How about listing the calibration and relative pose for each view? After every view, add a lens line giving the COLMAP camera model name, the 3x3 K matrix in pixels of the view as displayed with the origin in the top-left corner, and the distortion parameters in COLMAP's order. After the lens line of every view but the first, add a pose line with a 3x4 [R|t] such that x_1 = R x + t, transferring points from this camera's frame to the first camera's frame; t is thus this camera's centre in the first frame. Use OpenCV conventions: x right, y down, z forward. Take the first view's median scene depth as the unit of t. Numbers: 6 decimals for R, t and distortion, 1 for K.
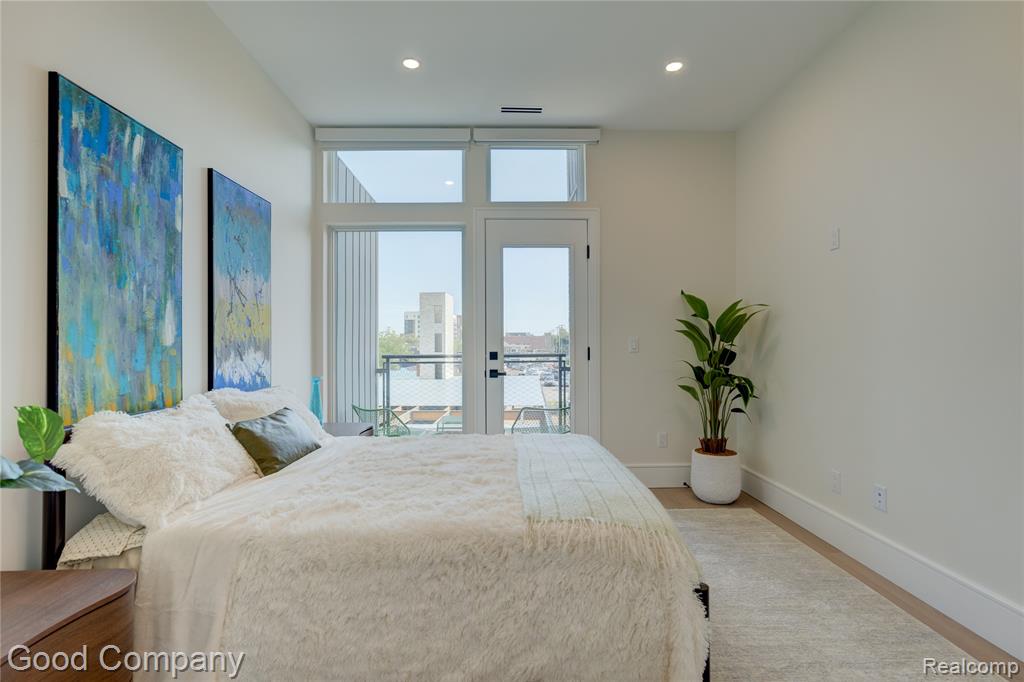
lens RADIAL K [[477.5, 0, 503.5], [0, 477.5, 338.0], [0, 0, 1]] dist [-0.004494, 0.010952]
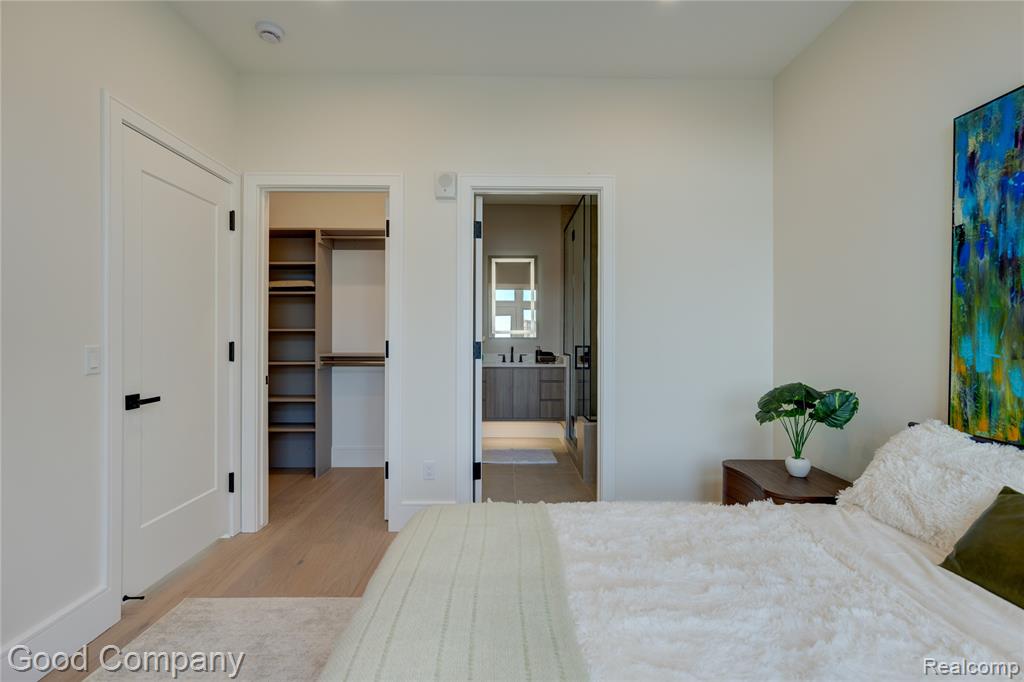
lens RADIAL K [[477.5, 0, 503.5], [0, 477.5, 338.0], [0, 0, 1]] dist [-0.004494, 0.010952]
pose [[-0.999979, 0.003859, -0.005277, 0.092157], [0.003910, 0.999945, -0.009744, -0.016389], [0.005240, -0.009764, -0.999939, 1.347613]]
